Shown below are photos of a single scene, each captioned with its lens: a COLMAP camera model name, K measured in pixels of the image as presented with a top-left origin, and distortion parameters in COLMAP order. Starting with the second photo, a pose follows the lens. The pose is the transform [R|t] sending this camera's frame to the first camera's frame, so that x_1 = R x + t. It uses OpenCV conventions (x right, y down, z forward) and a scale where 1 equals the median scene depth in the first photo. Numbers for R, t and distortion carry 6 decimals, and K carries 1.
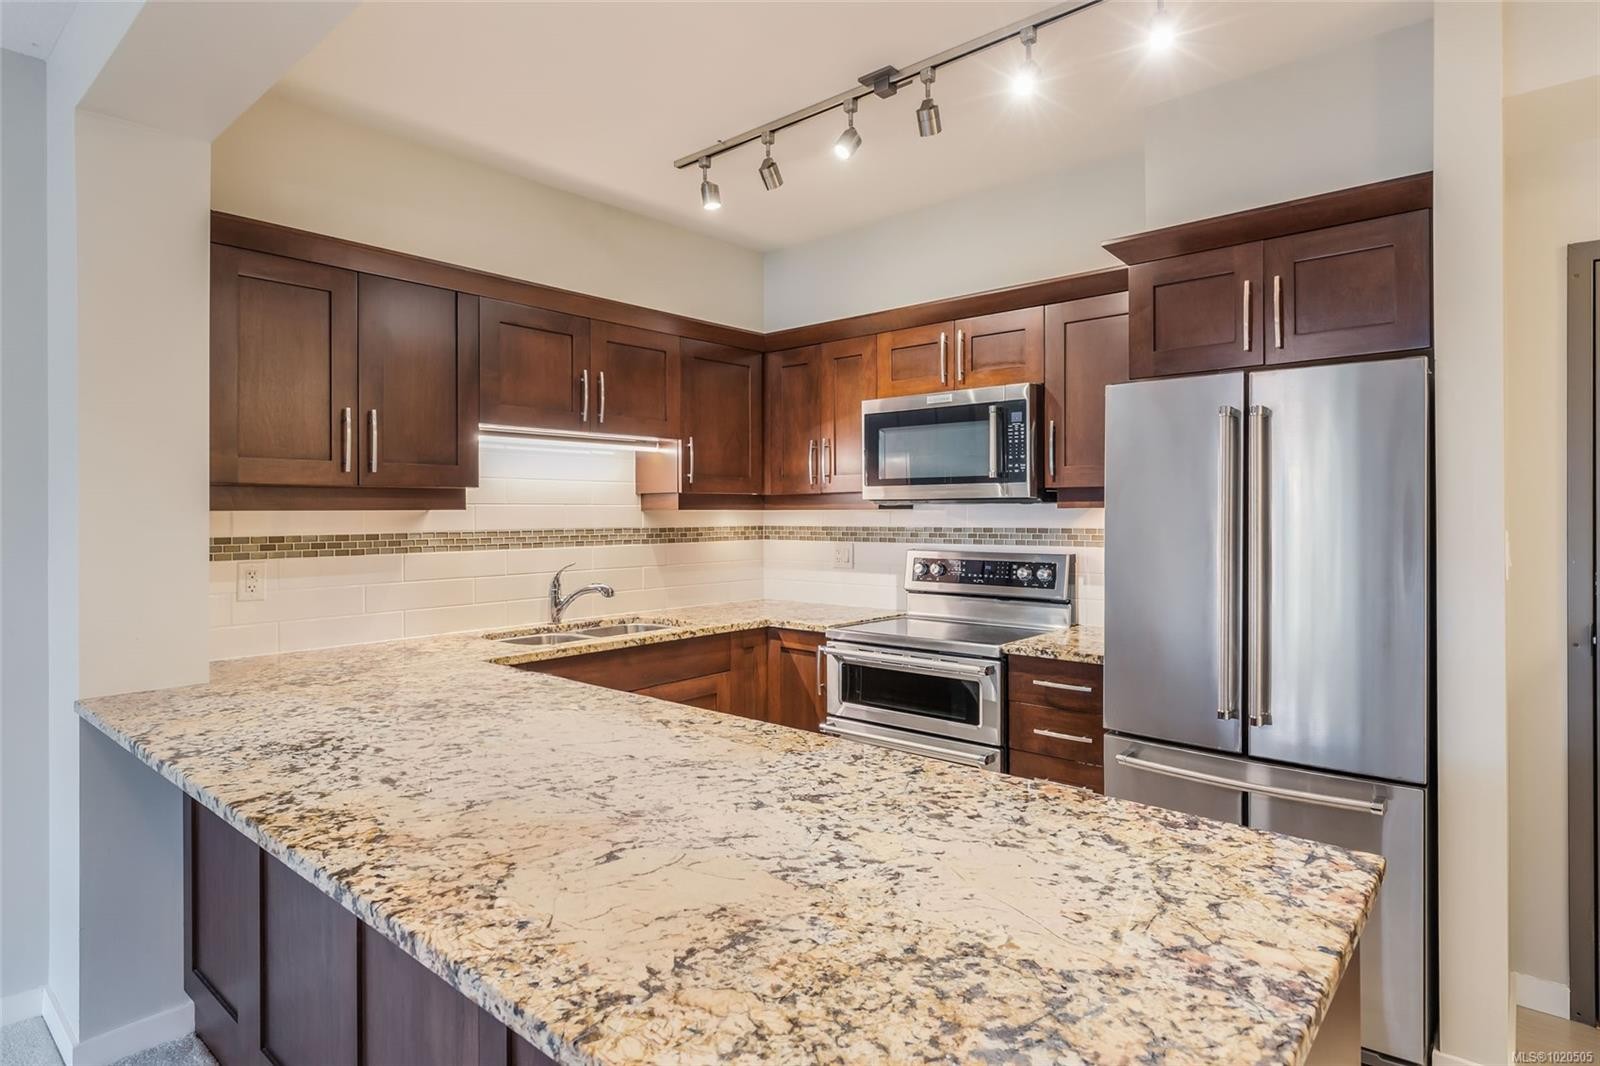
lens RADIAL K [[855.8, 0, 802.1], [0, 855.8, 507.9], [0, 0, 1]] dist [0.002413, 0.000113]
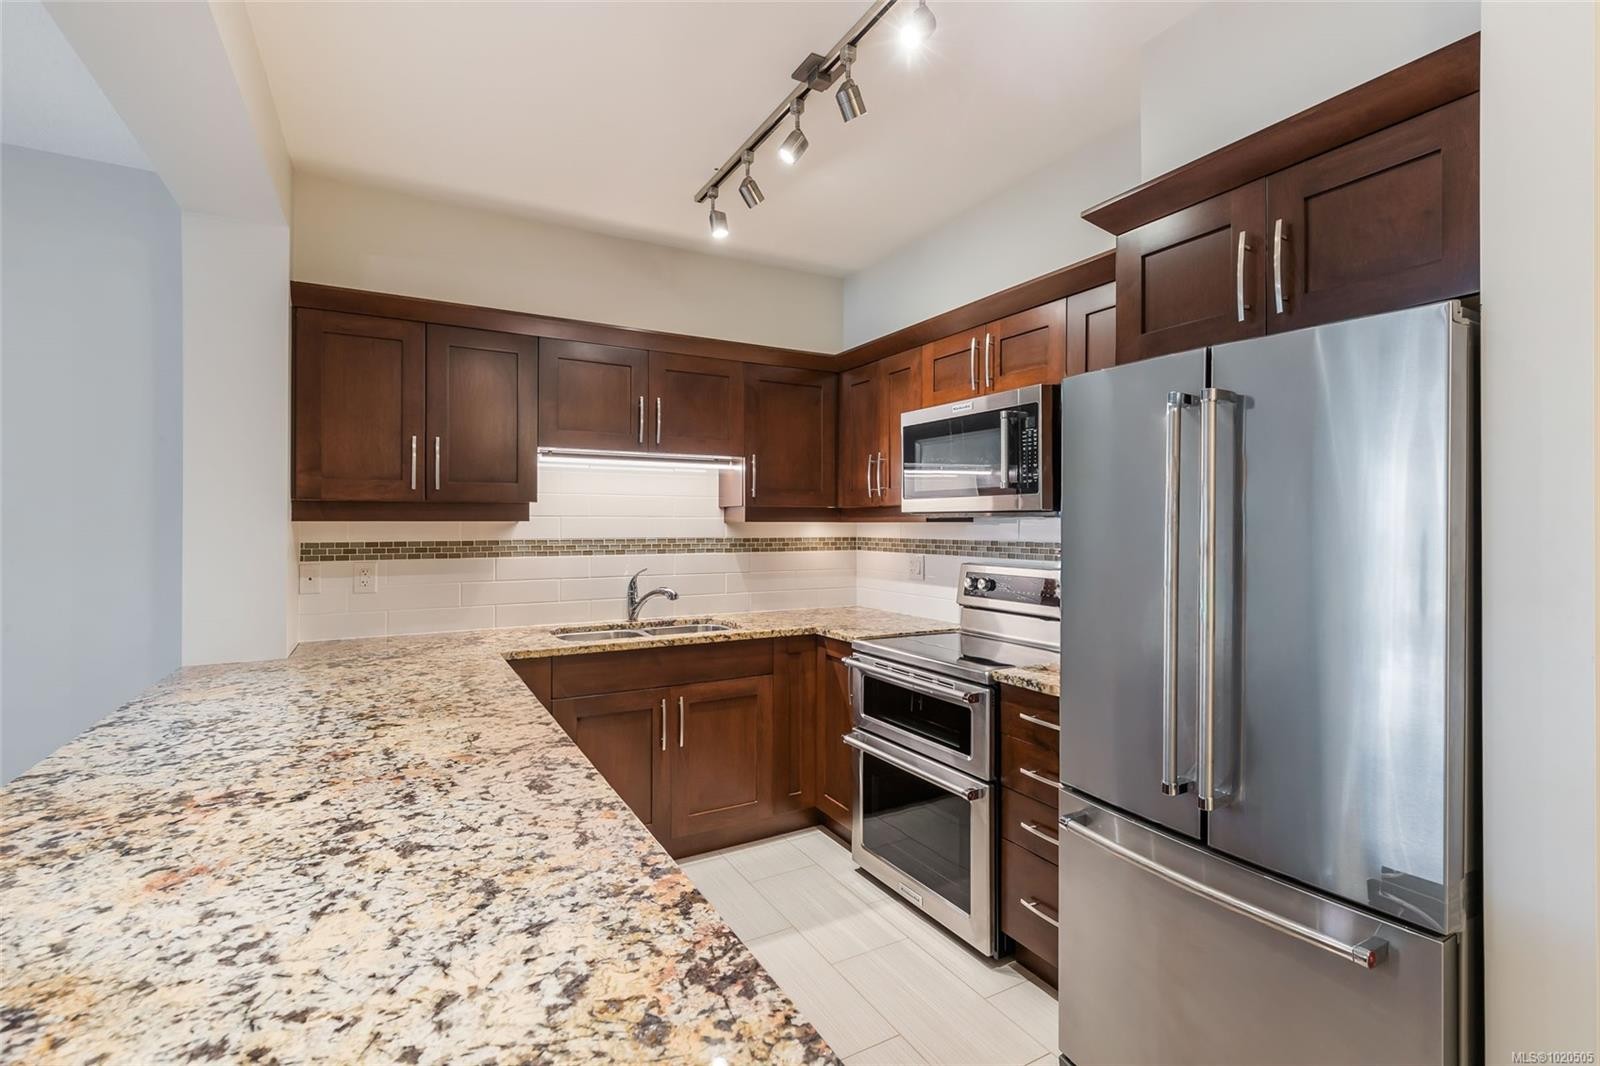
lens RADIAL K [[727.4, 0, 802.8], [0, 727.4, 522.0], [0, 0, 1]] dist [0.004405, 0.000425]
pose [[0.942933, 0.004379, -0.332955, 0.260729], [-0.003283, 0.999987, 0.003855, -0.001622], [0.332968, -0.002542, 0.942935, 0.171450]]
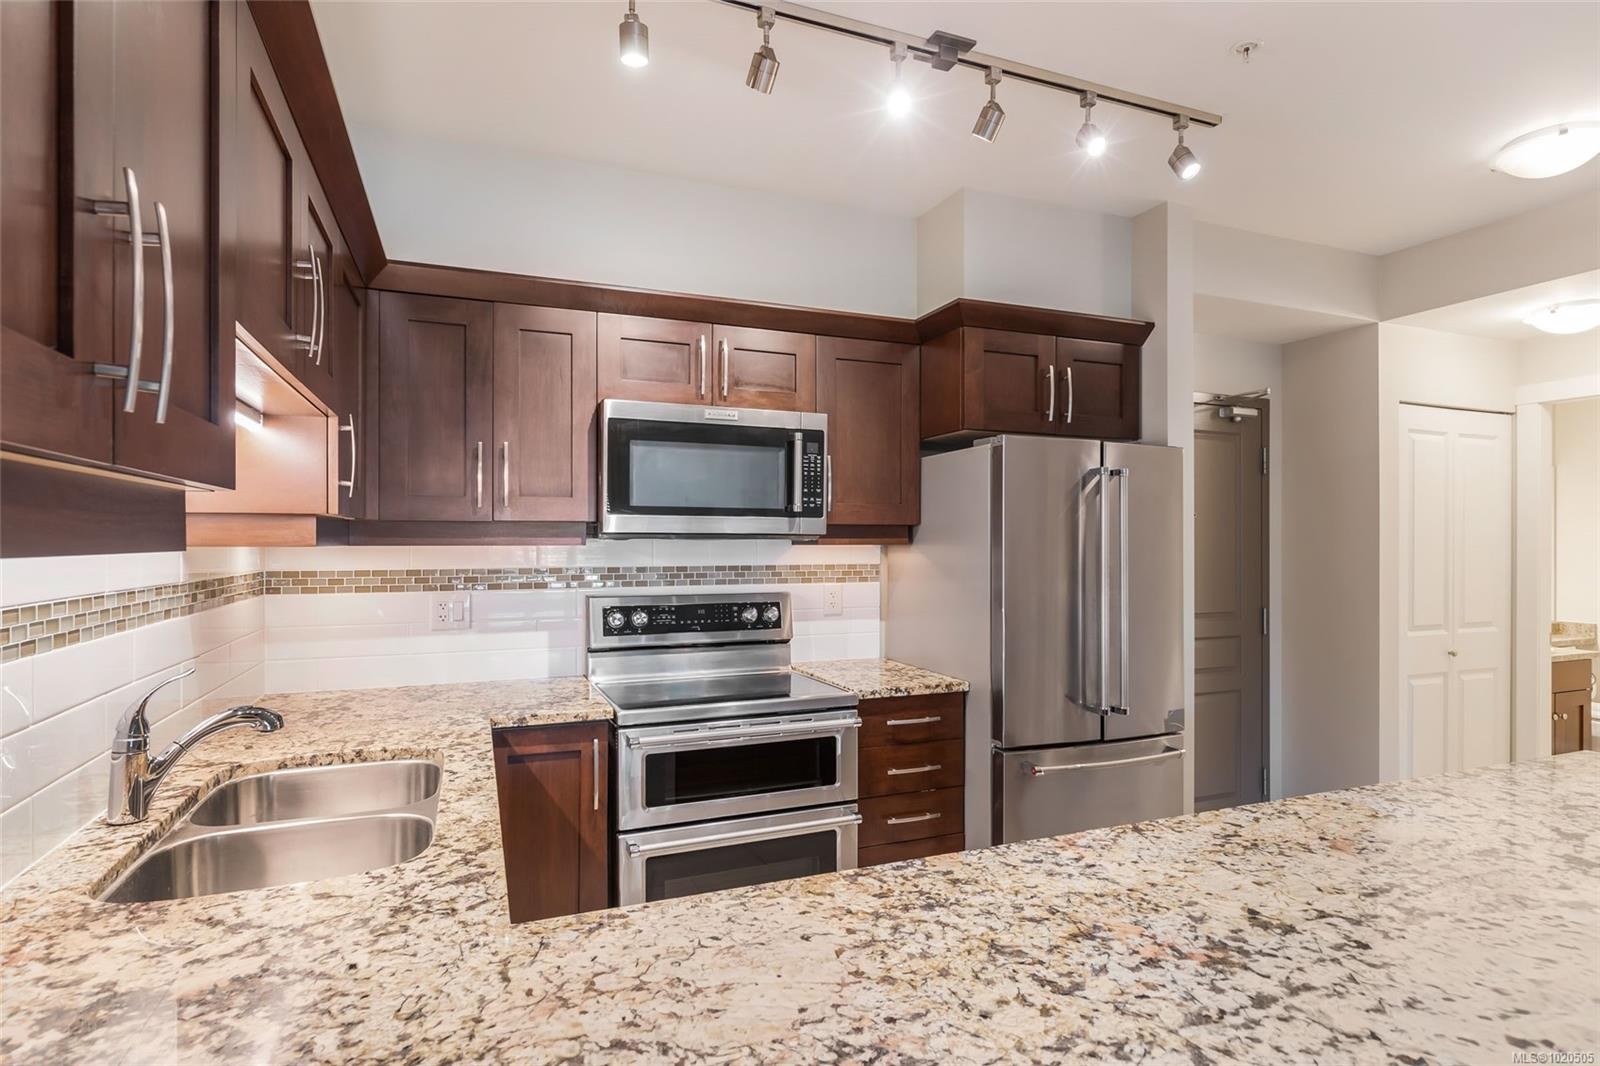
lens RADIAL K [[833.6, 0, 797.4], [0, 833.6, 540.6], [0, 0, 1]] dist [0.001392, 0.000367]
pose [[0.455719, 0.004477, 0.890112, -0.529628], [-0.007014, 0.999974, -0.001438, -0.002947], [-0.890096, -0.005588, 0.455739, 0.555363]]
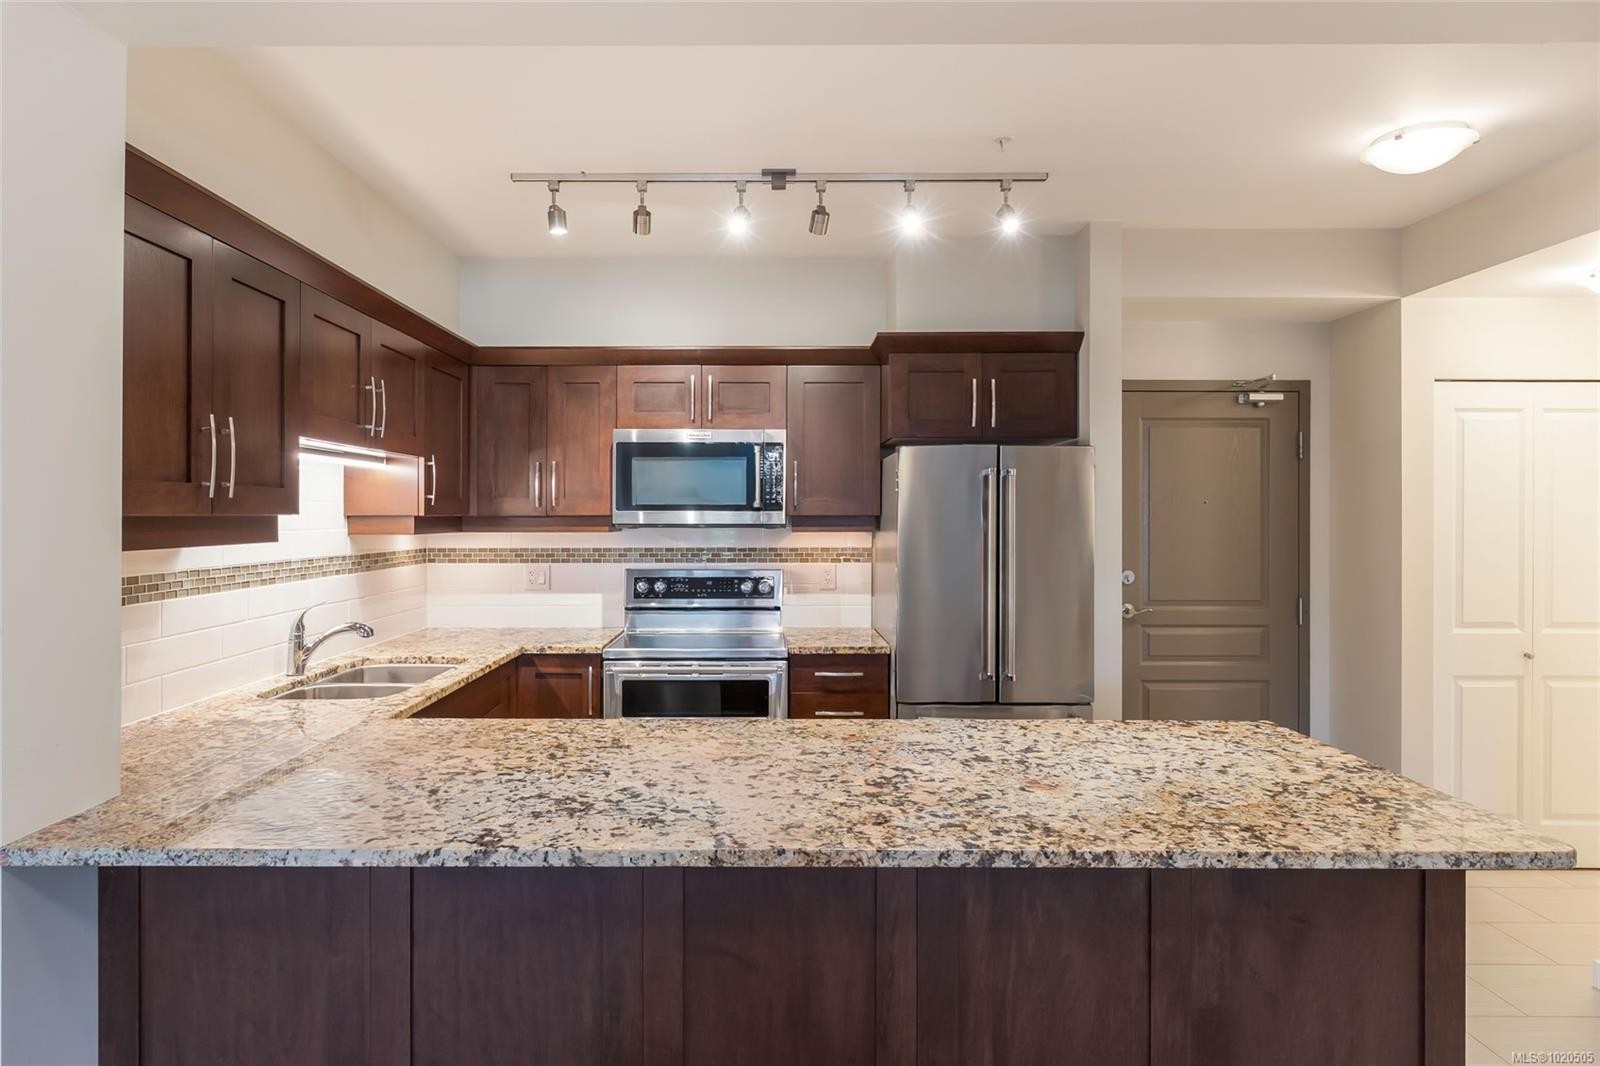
lens RADIAL K [[892.8, 0, 751.0], [0, 892.8, 511.1], [0, 0, 1]] dist [0.002522, 0.000232]
pose [[0.765098, 0.006241, 0.643883, -0.537139], [-0.005421, 0.999980, -0.003251, -0.023974], [-0.643891, -0.001003, 0.765117, 0.059310]]
